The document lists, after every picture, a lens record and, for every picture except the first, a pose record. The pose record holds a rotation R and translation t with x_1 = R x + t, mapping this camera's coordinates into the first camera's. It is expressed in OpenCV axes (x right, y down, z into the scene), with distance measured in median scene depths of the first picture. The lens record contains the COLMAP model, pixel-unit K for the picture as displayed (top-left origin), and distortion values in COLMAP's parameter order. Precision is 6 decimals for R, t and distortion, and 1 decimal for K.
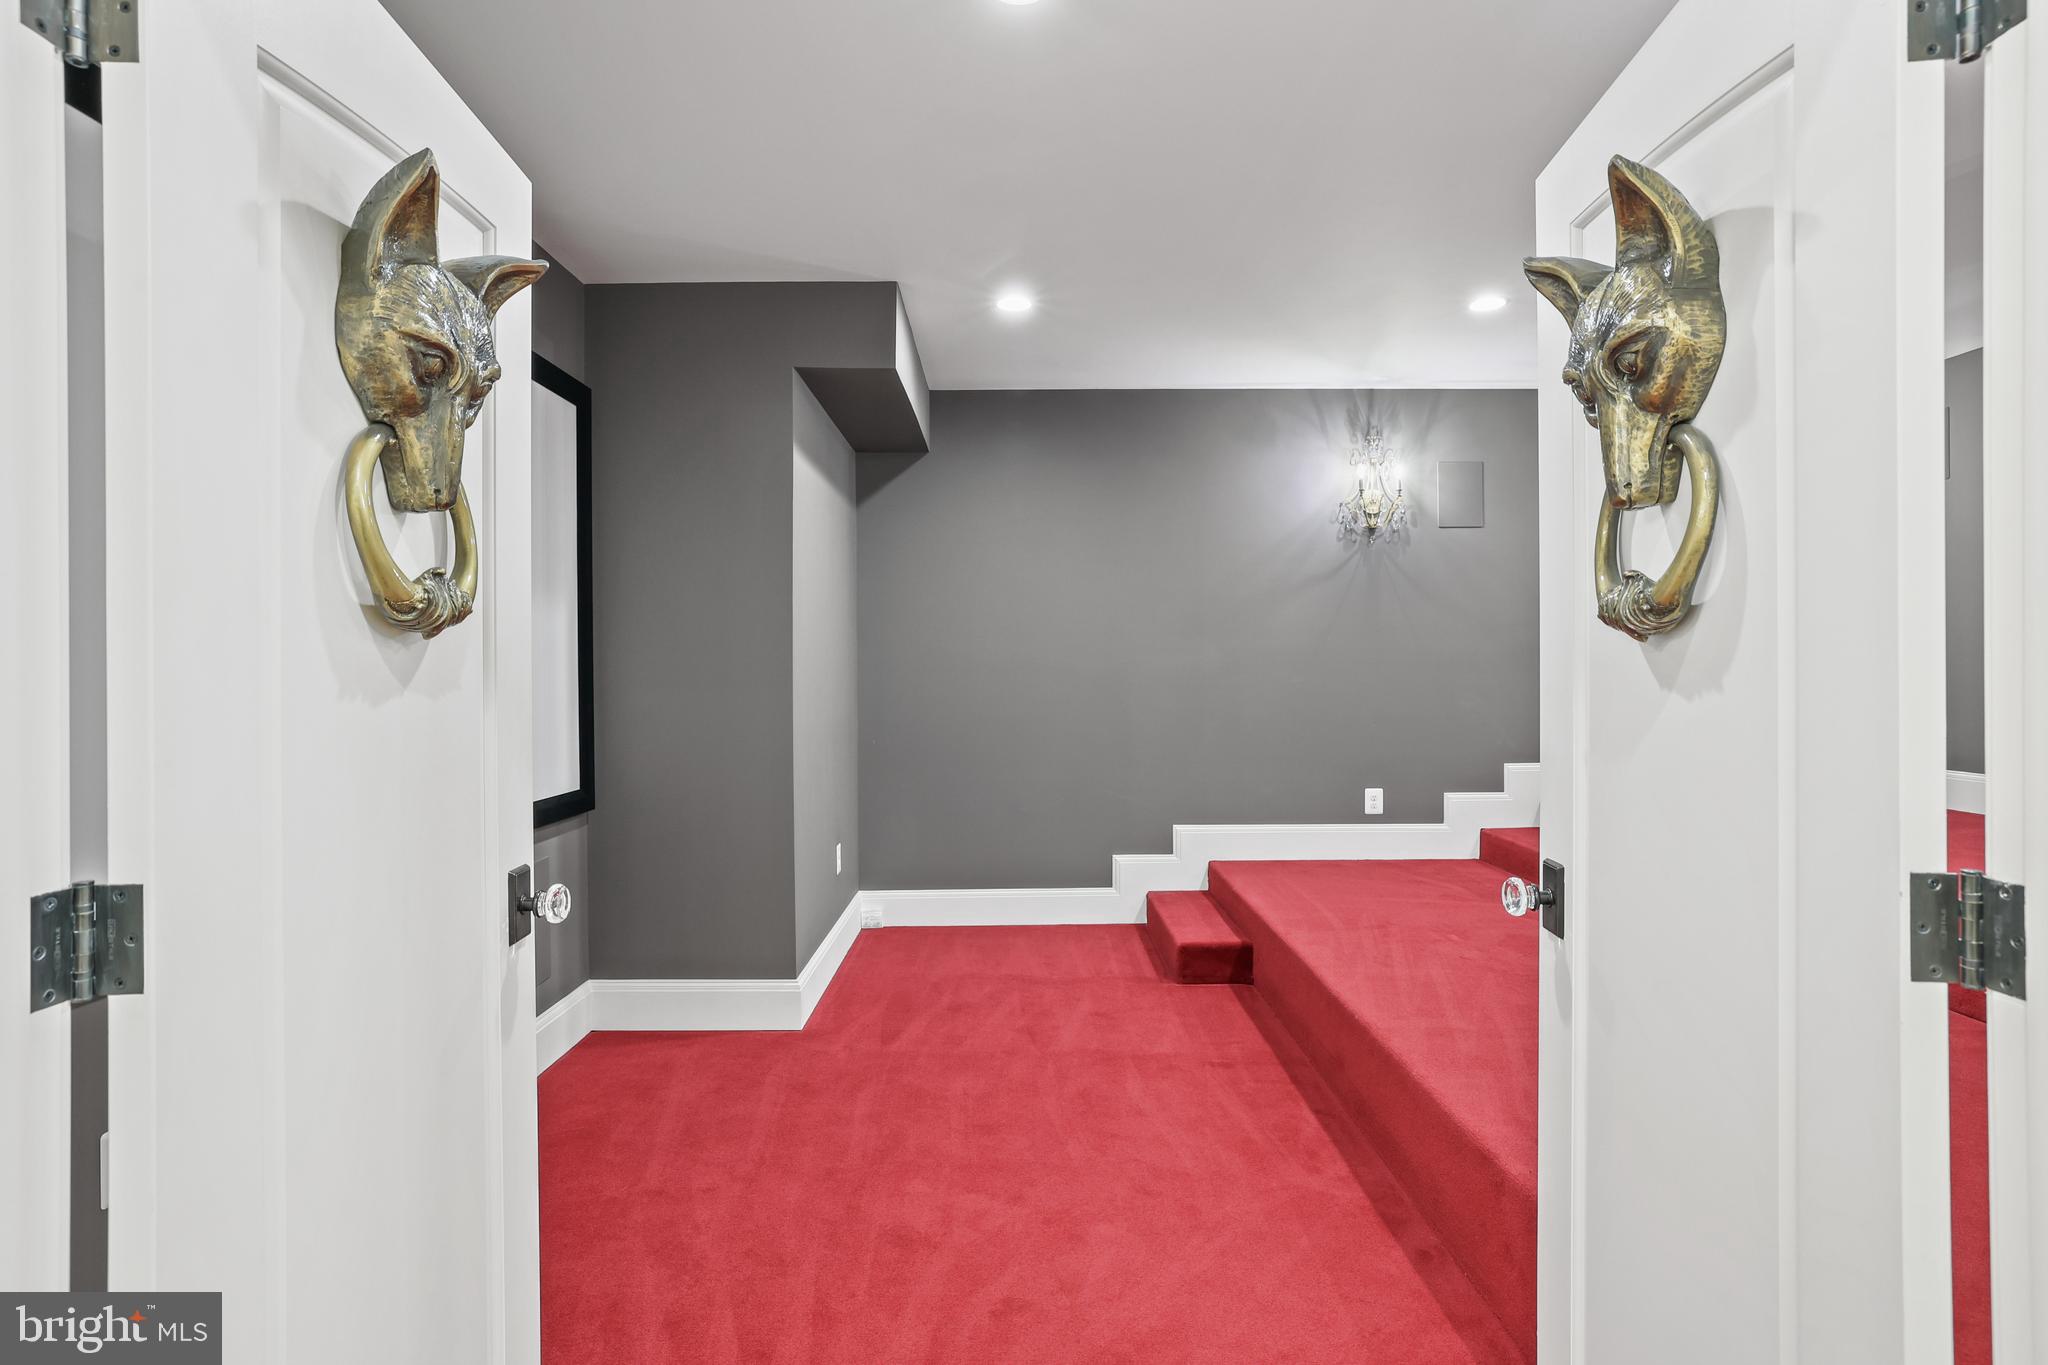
lens RADIAL K [[1008.3, 0, 1023.0], [0, 1008.3, 664.5], [0, 0, 1]] dist [-0.012739, -0.000011]
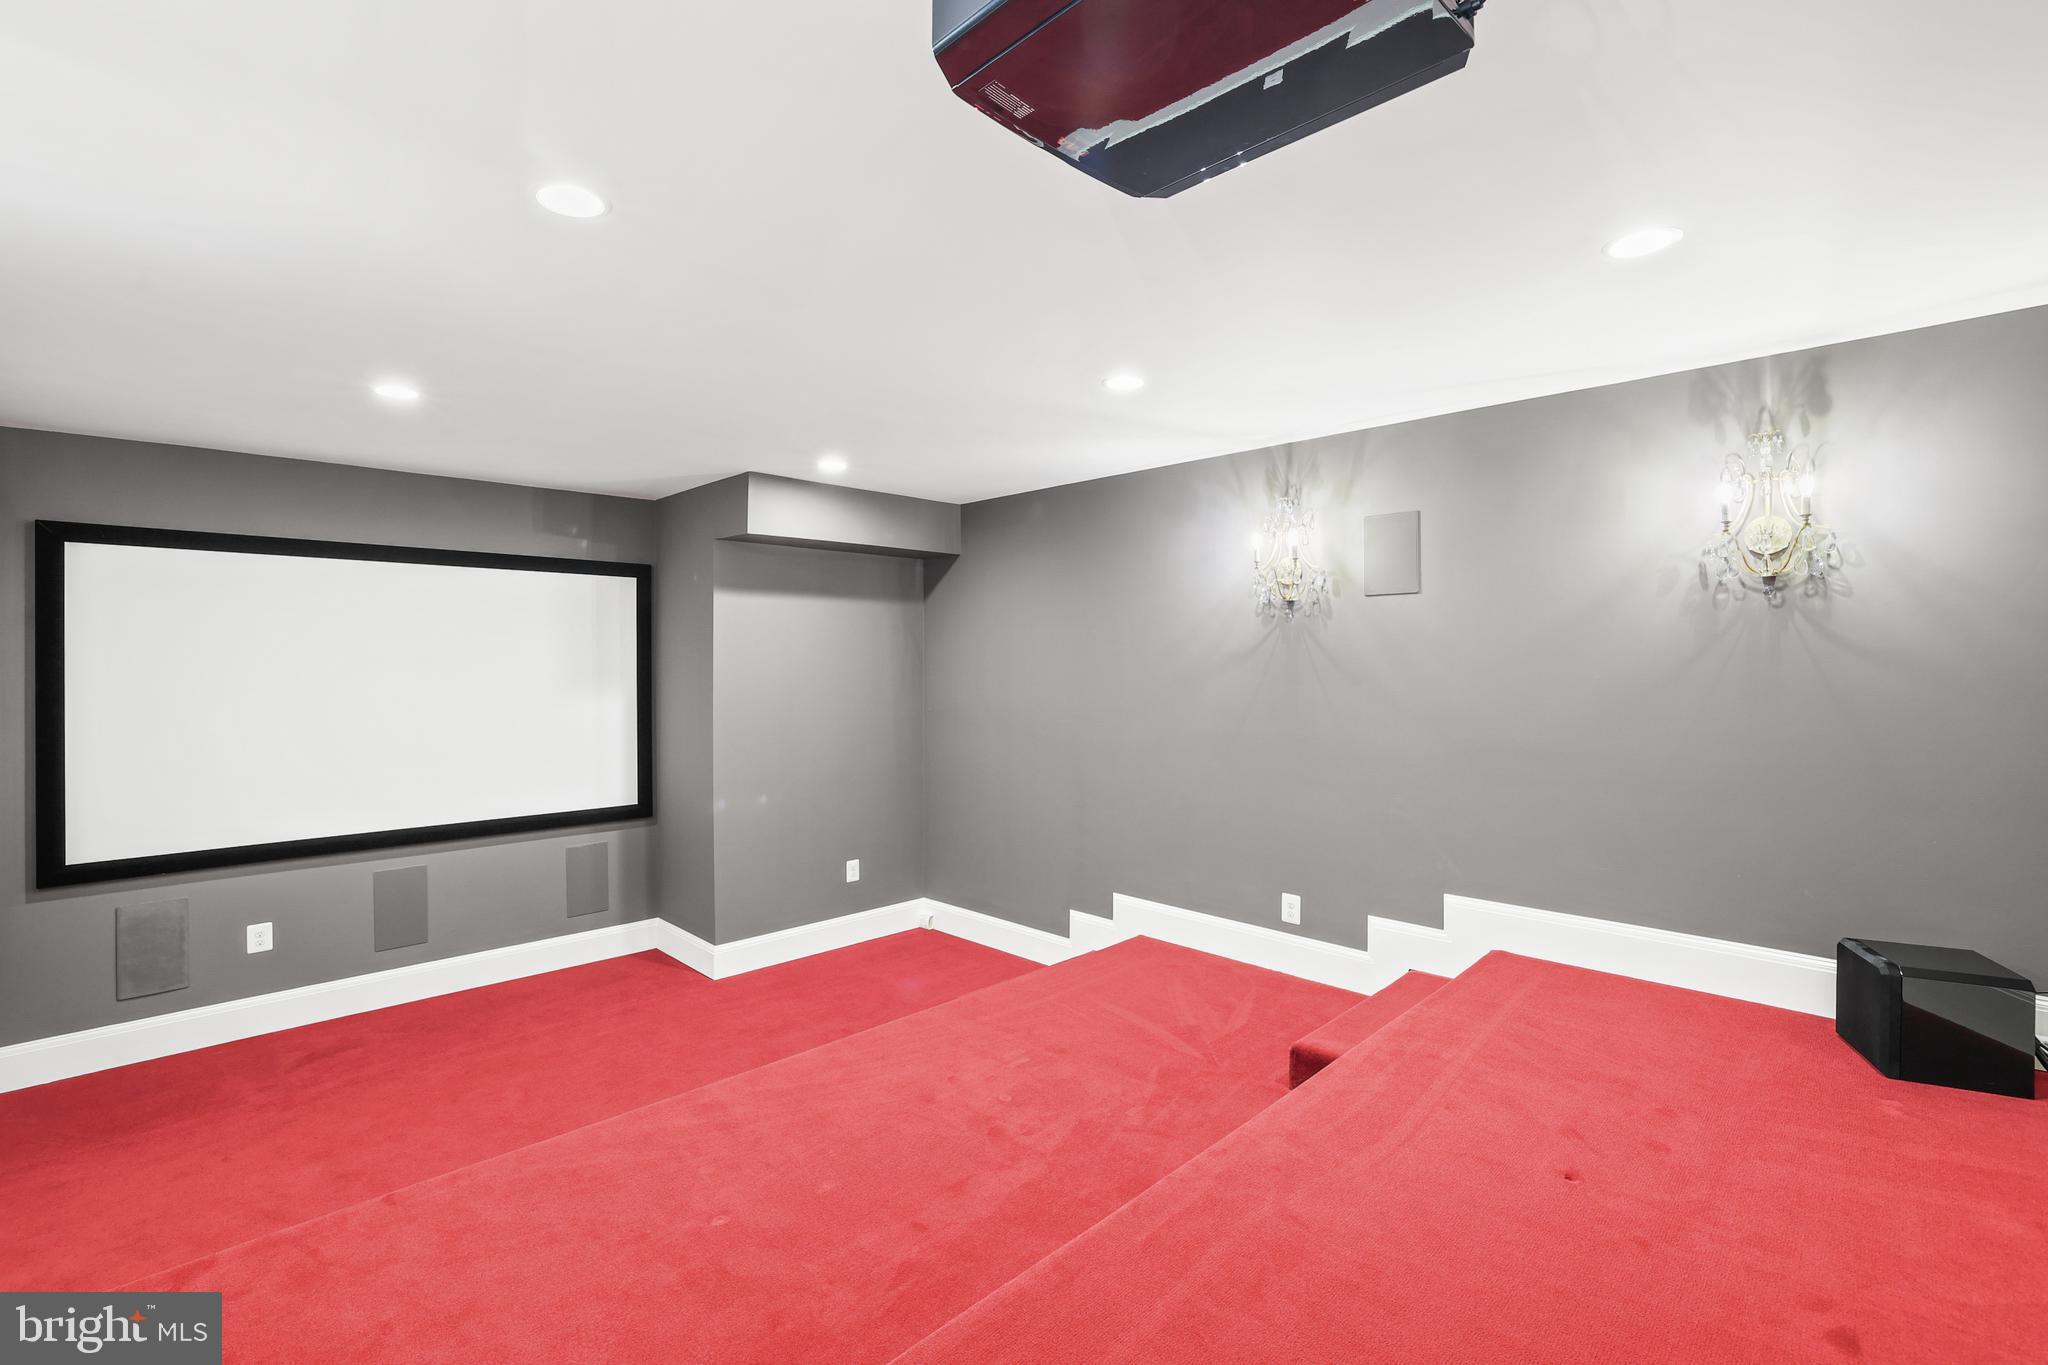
lens RADIAL K [[903.5, 0, 1030.1], [0, 903.5, 679.2], [0, 0, 1]] dist [-0.045439, 0.015814]
pose [[0.710356, 0.017626, -0.703622, 0.750106], [-0.006084, 0.999803, 0.018903, -0.081135], [0.703816, -0.009147, 0.710323, 0.282681]]
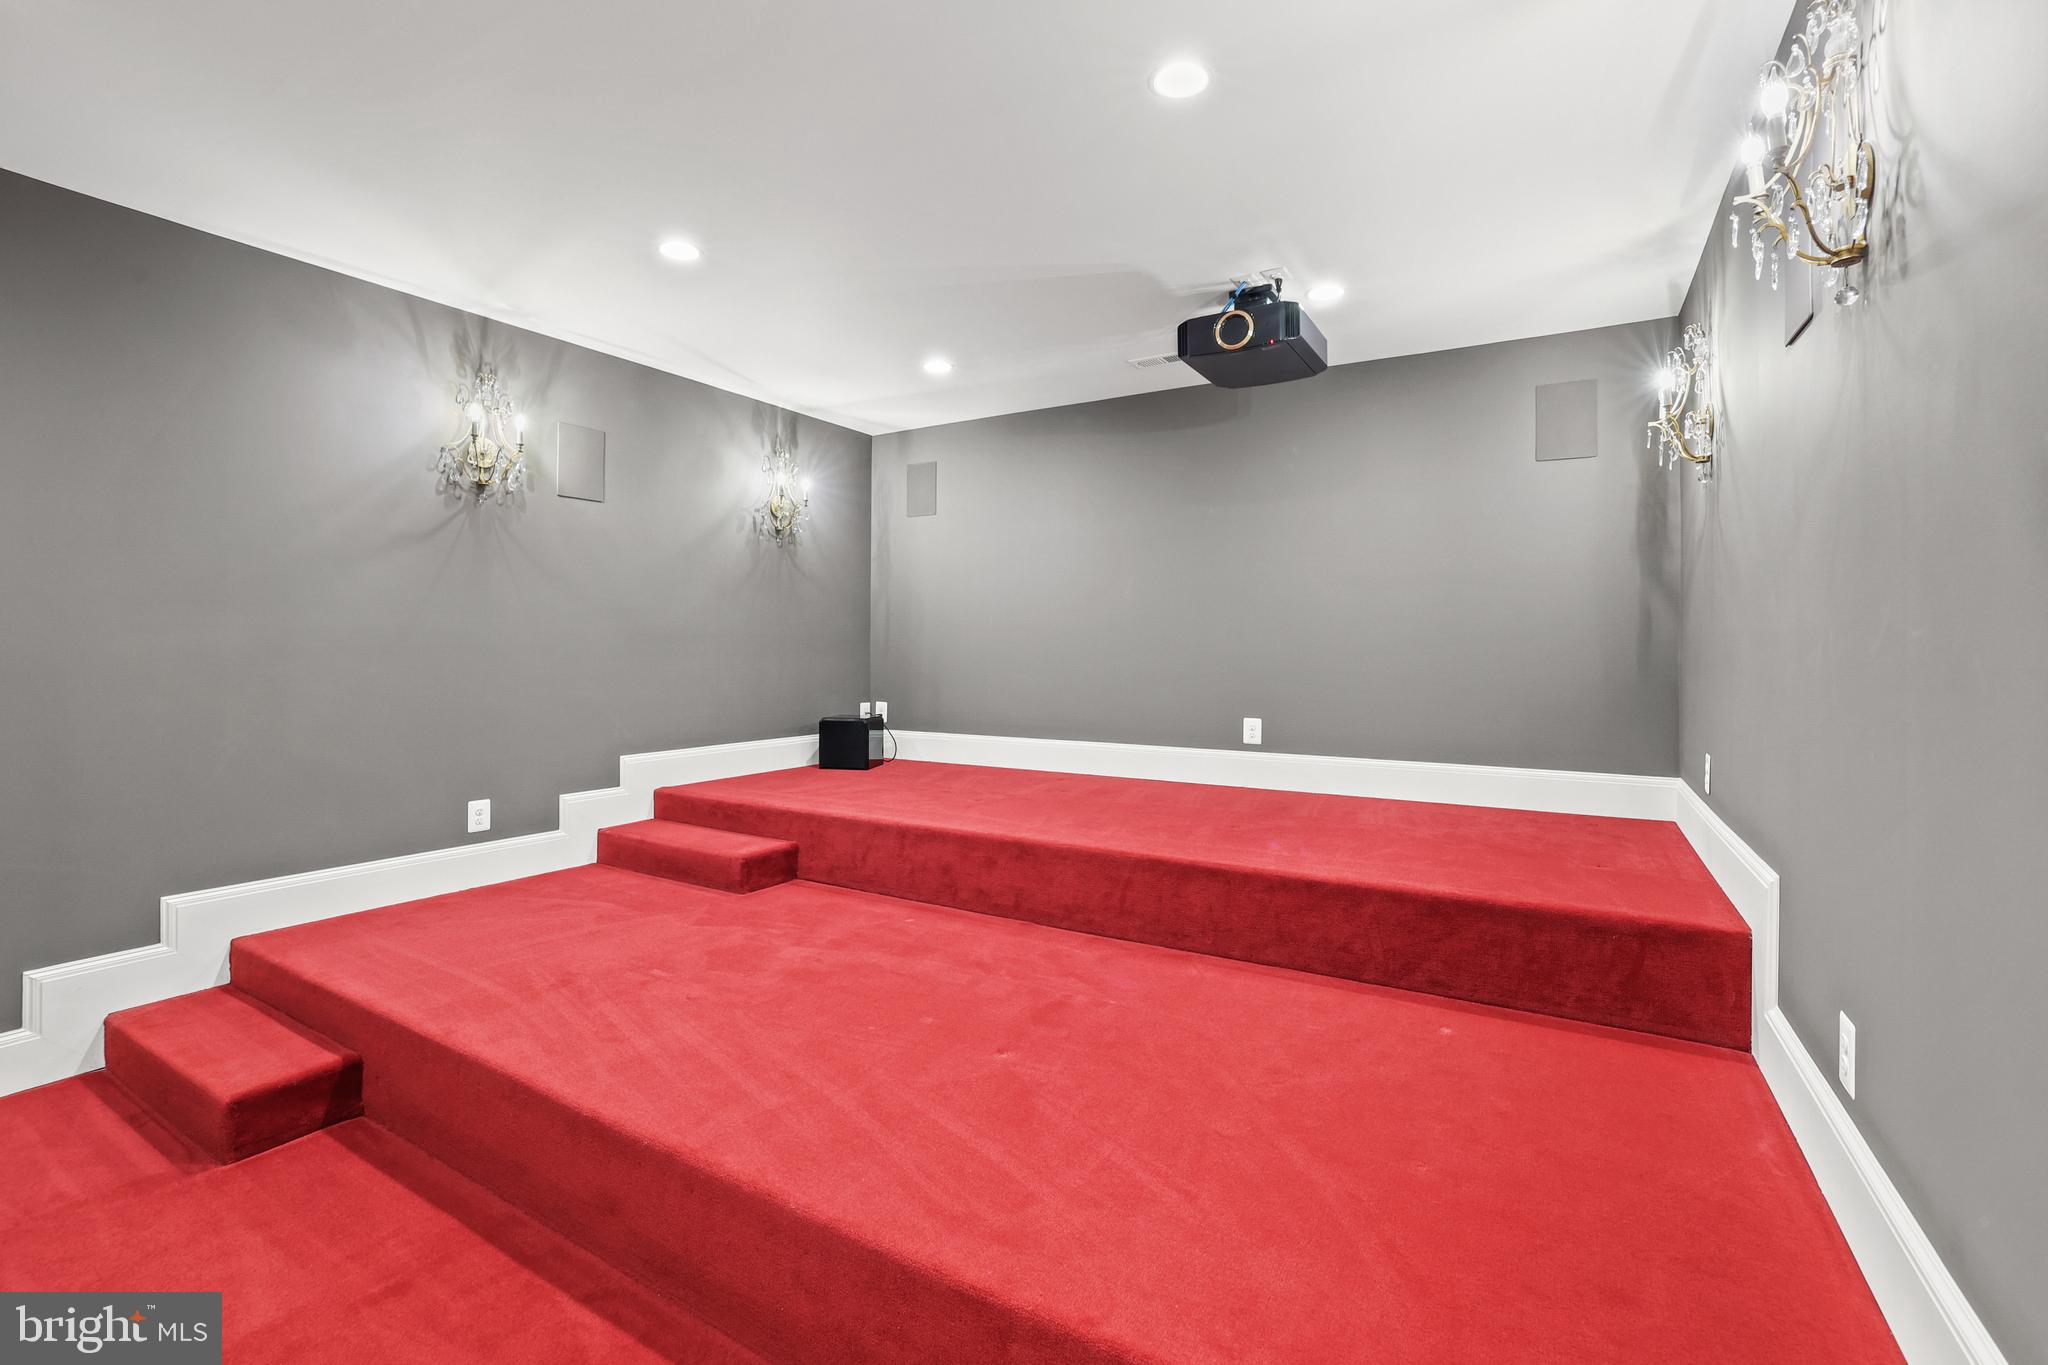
lens RADIAL K [[903.5, 0, 1012.8], [0, 903.5, 643.9], [0, 0, 1]] dist [-0.045439, 0.015814]
pose [[0.528726, 0.012400, 0.848702, -0.041177], [-0.008185, 0.999921, -0.009510, -0.001566], [-0.848753, -0.001919, 0.528786, 0.246983]]
